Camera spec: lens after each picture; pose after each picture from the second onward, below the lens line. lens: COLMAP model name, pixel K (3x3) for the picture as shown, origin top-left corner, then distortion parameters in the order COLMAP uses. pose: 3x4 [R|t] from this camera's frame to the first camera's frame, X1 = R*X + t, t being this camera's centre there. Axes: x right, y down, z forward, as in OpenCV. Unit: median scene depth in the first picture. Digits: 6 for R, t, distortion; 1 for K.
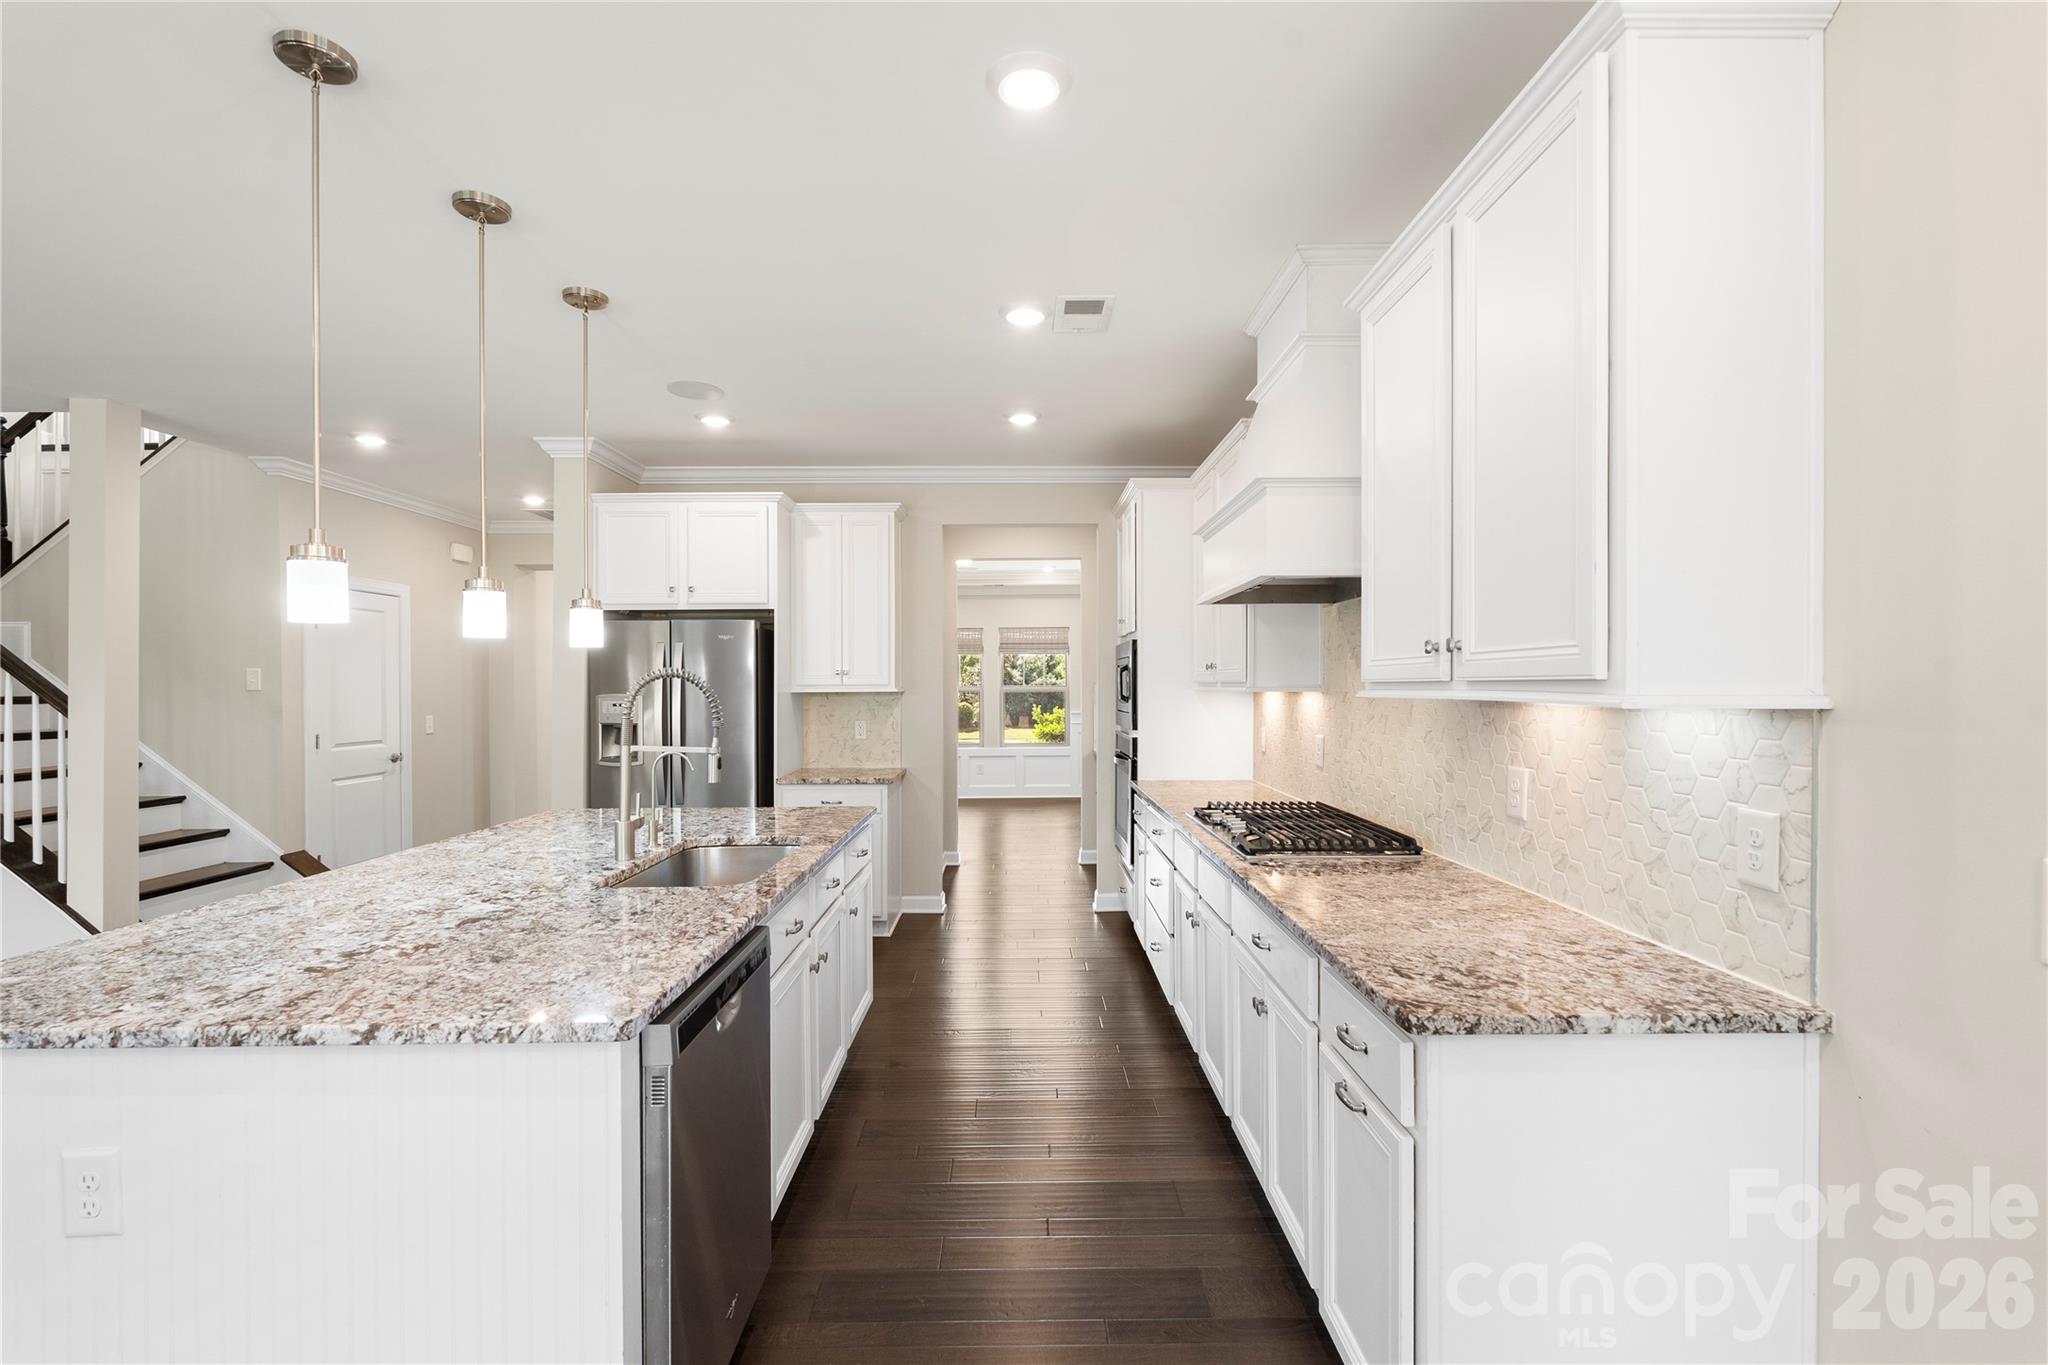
lens RADIAL K [[902.8, 0, 1023.9], [0, 902.8, 680.1], [0, 0, 1]] dist [-0.002118, 0.000488]
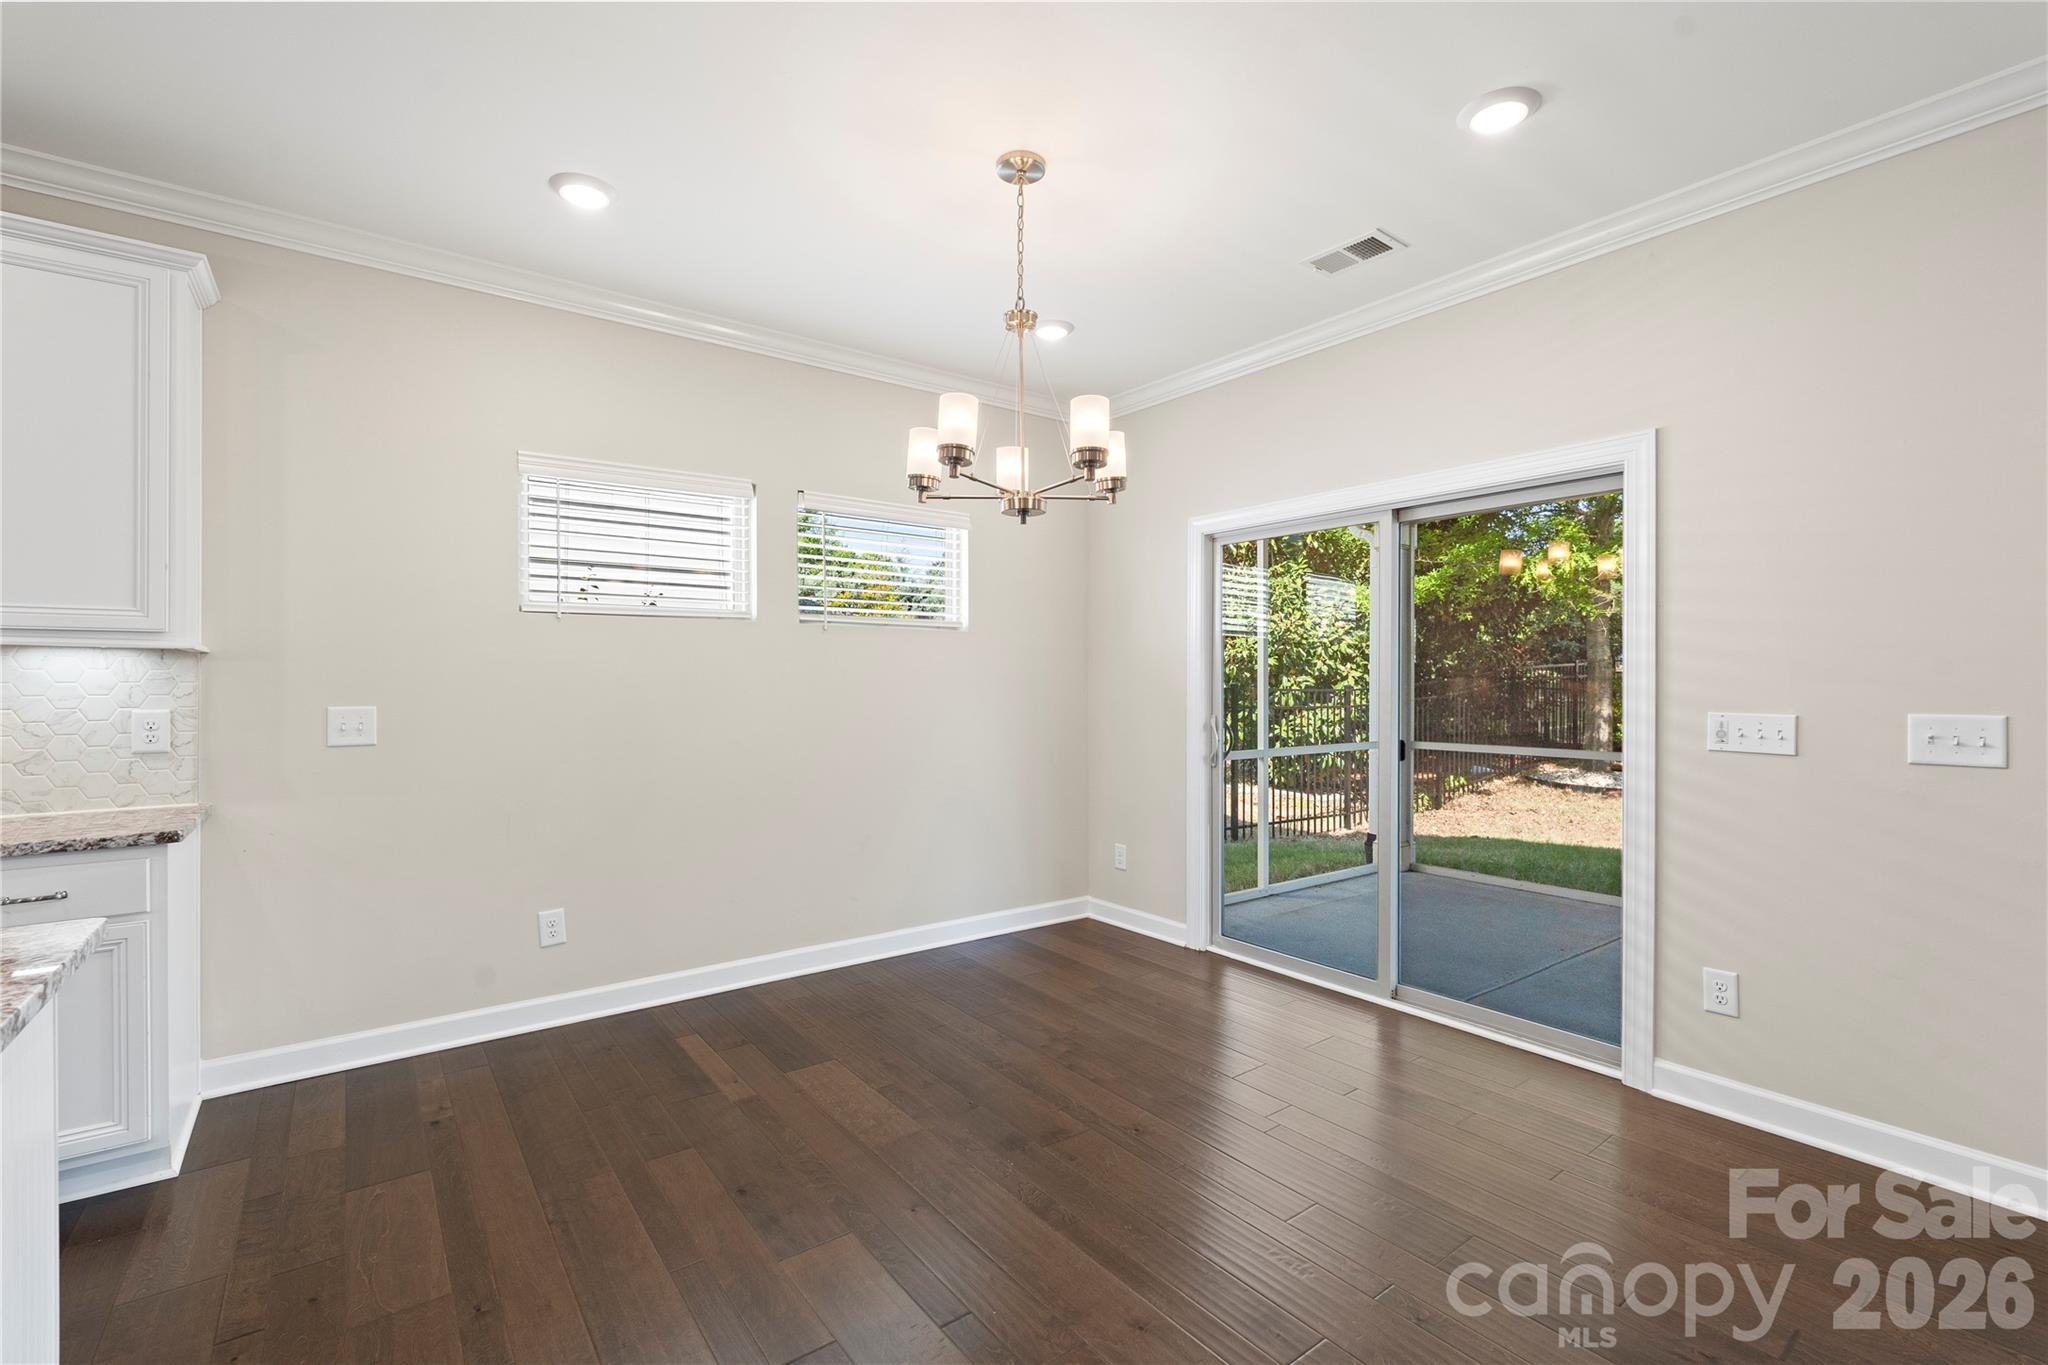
lens RADIAL K [[902.8, 0, 1032.3], [0, 902.8, 682.1], [0, 0, 1]] dist [-0.002118, 0.000488]
pose [[-0.601170, 0.004760, 0.799107, -0.513845], [-0.000845, 0.999978, -0.006592, 0.031096], [-0.799121, -0.004638, -0.601153, 0.212325]]
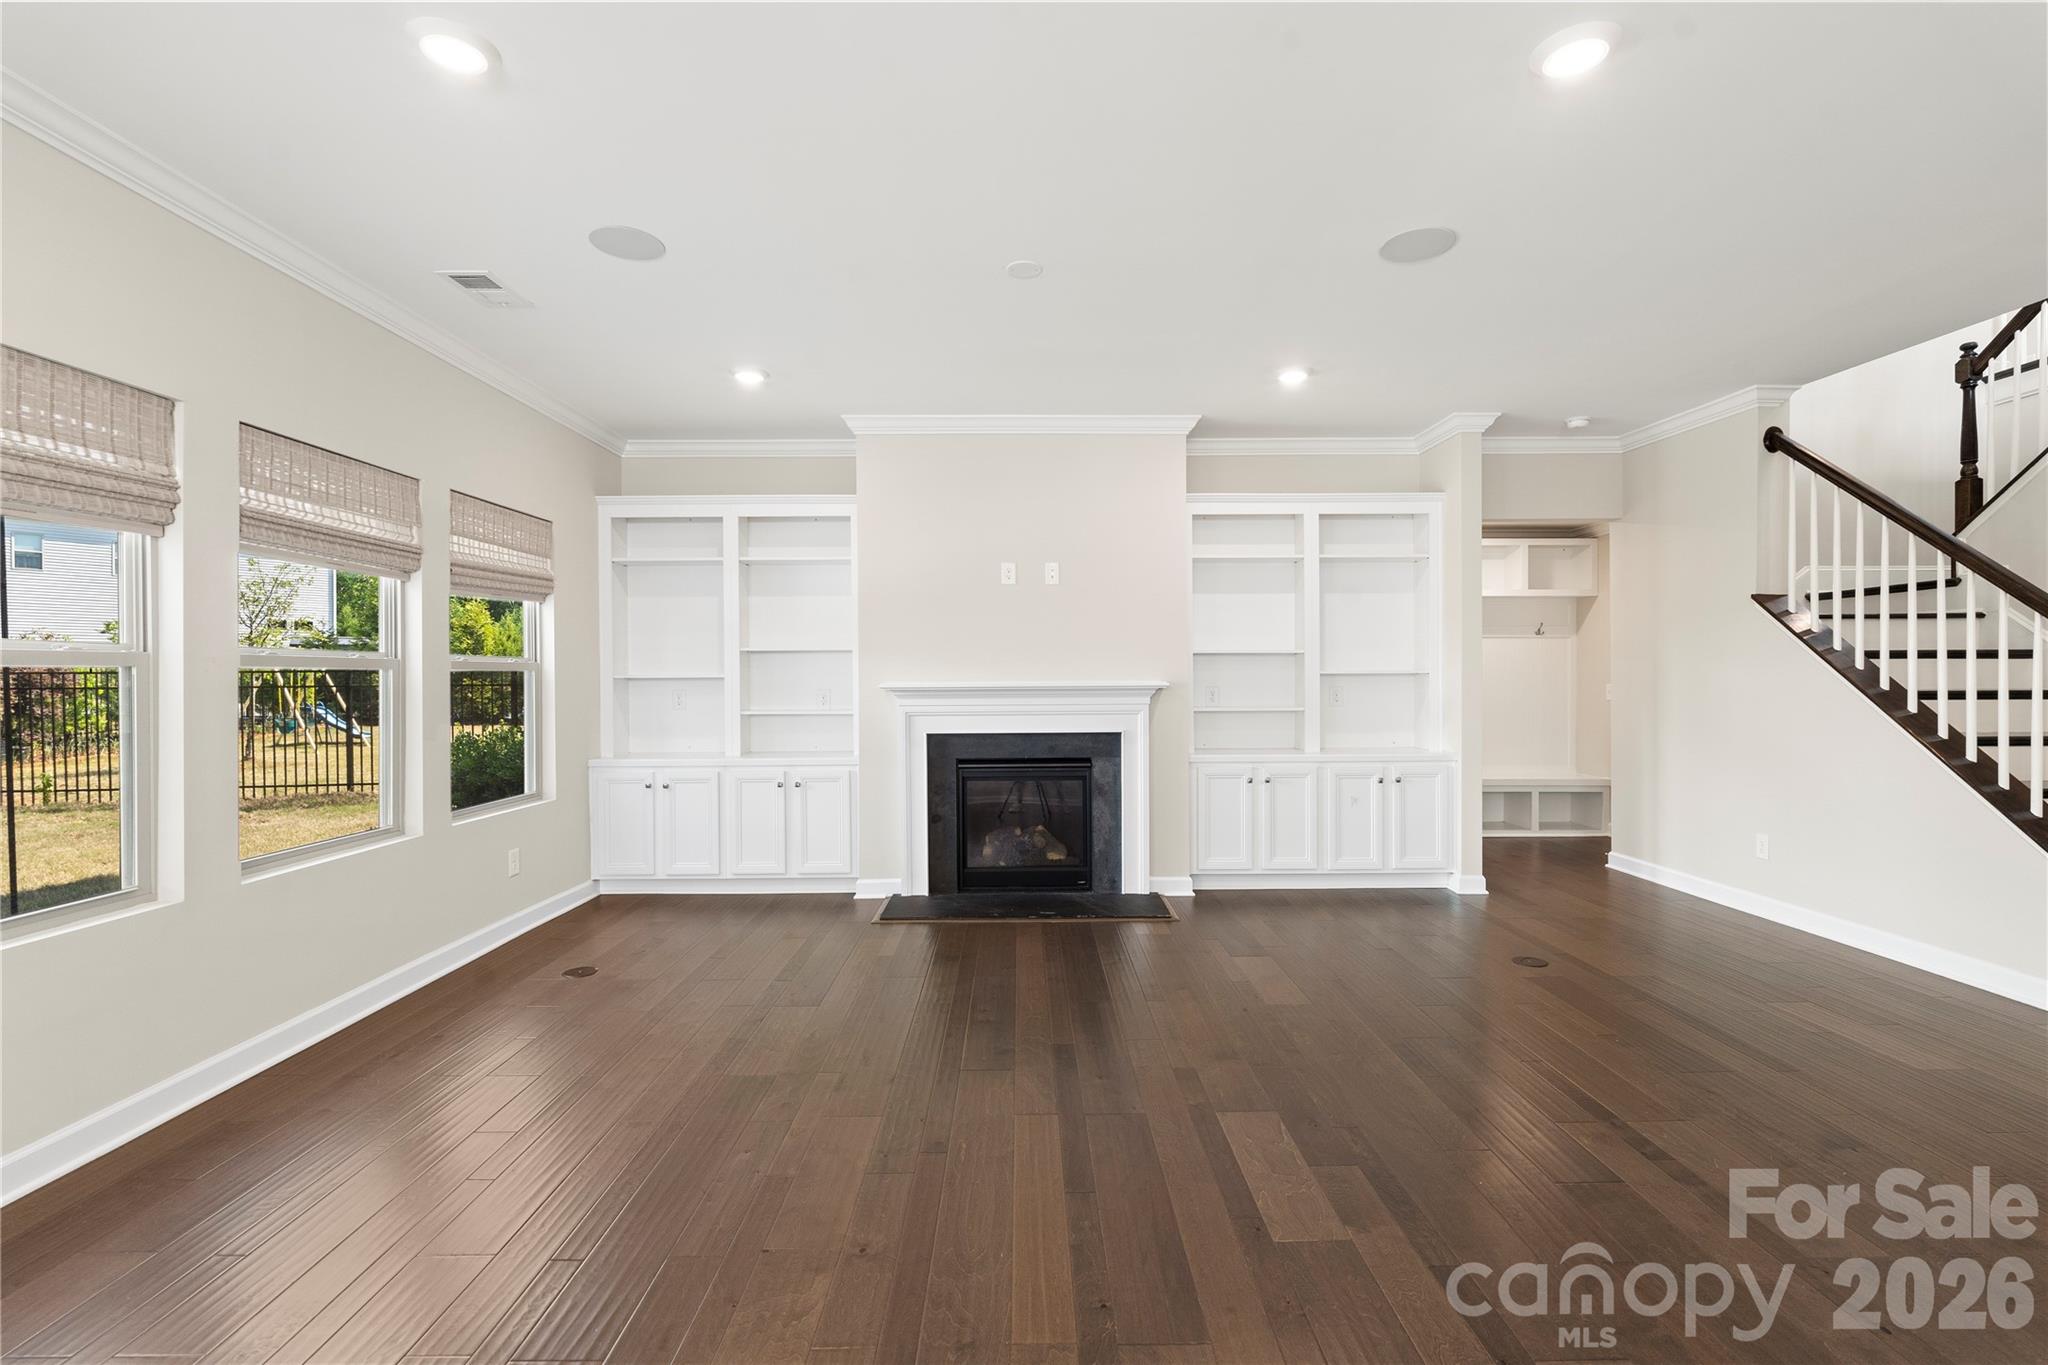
lens RADIAL K [[902.8, 0, 1029.9], [0, 902.8, 682.4], [0, 0, 1]] dist [-0.002118, 0.000488]
pose [[0.004888, 0.014027, -0.999890, -0.258379], [0.008780, 0.999862, 0.014070, 0.029958], [0.999950, -0.008848, 0.004764, 0.054893]]
